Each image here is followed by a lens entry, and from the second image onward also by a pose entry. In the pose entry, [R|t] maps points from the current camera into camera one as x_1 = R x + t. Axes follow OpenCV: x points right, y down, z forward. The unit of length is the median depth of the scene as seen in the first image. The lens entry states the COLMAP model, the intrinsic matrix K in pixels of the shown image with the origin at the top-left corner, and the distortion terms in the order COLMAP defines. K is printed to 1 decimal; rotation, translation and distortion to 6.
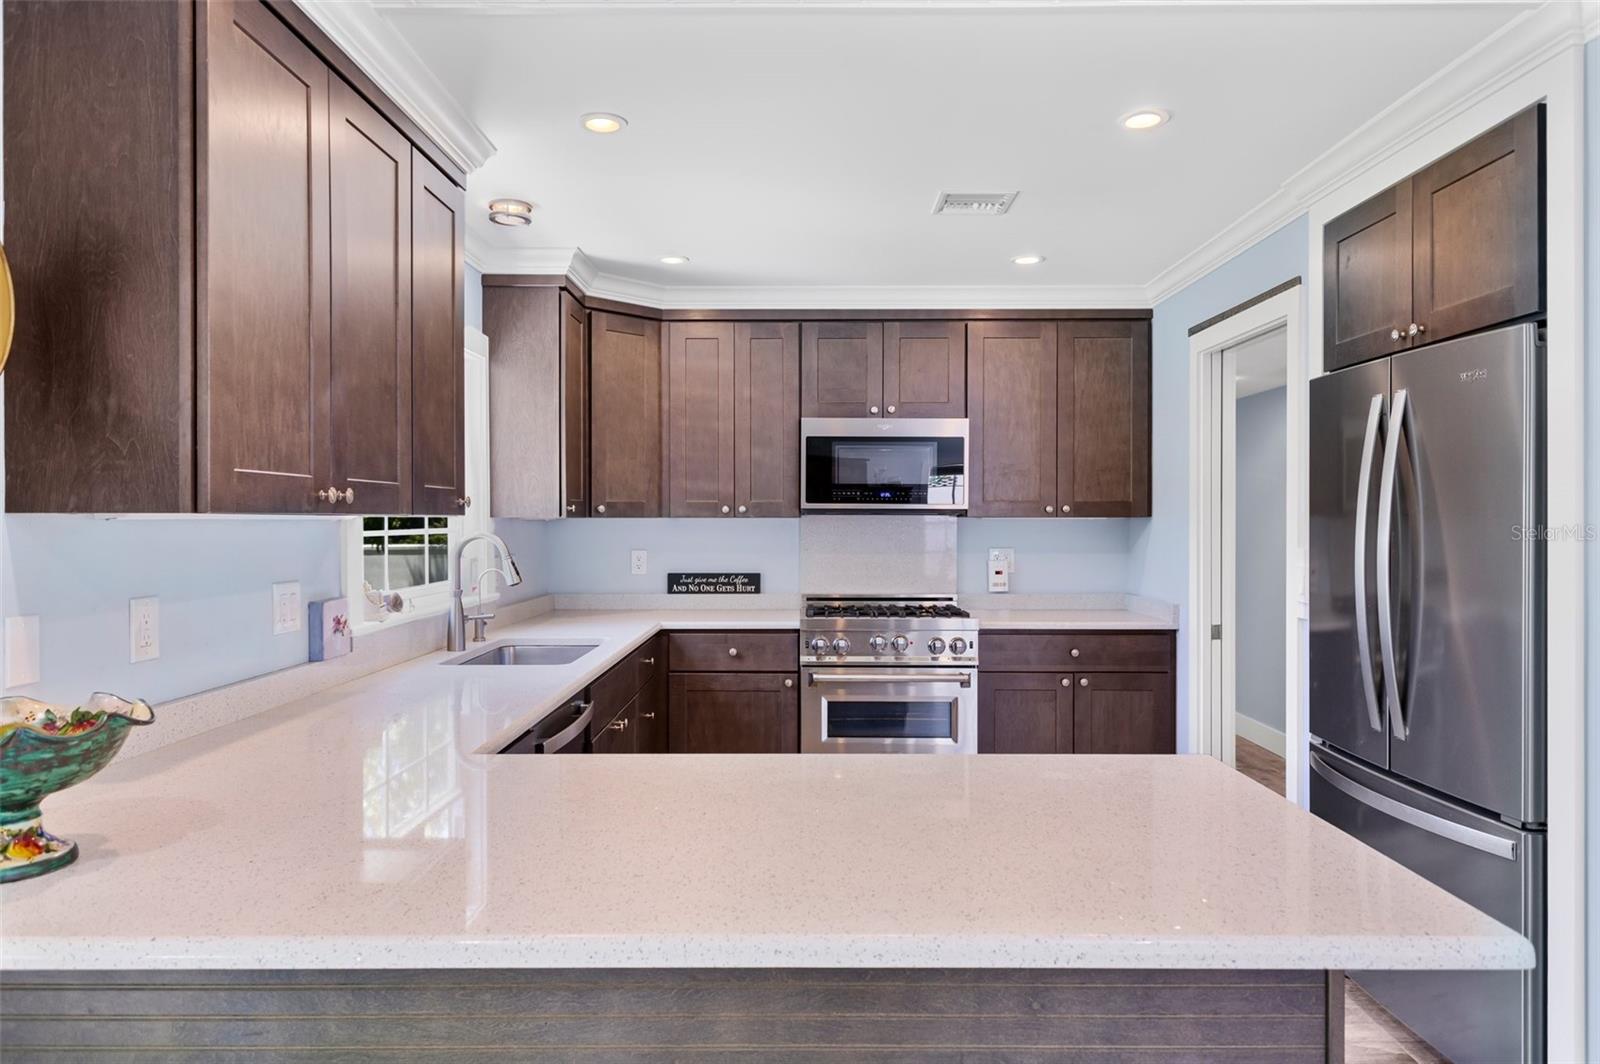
lens RADIAL K [[1008.2, 0, 796.7], [0, 1008.2, 530.4], [0, 0, 1]] dist [0.012237, -0.000699]
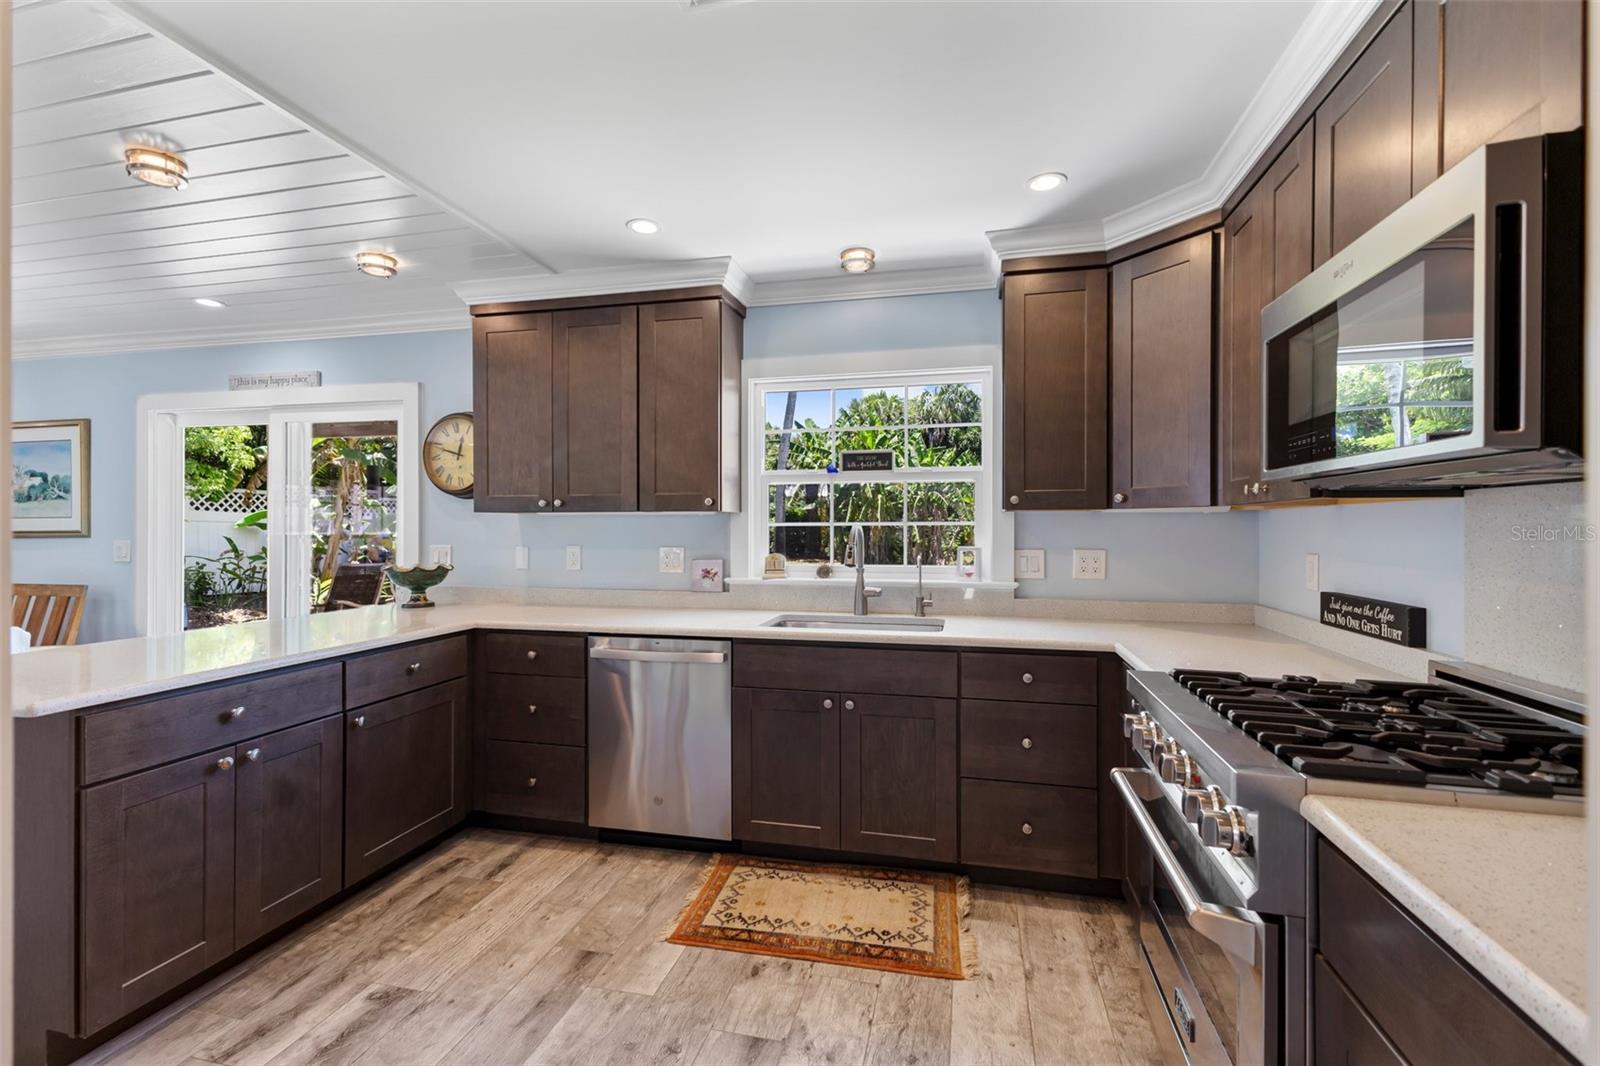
lens RADIAL K [[698.2, 0, 803.6], [0, 698.2, 531.1], [0, 0, 1]] dist [0.010224, -0.000229]
pose [[-0.218848, 0.003881, -0.975751, 0.430597], [-0.011076, 0.999918, 0.006461, 0.005225], [0.975696, 0.012222, -0.218787, 0.874634]]
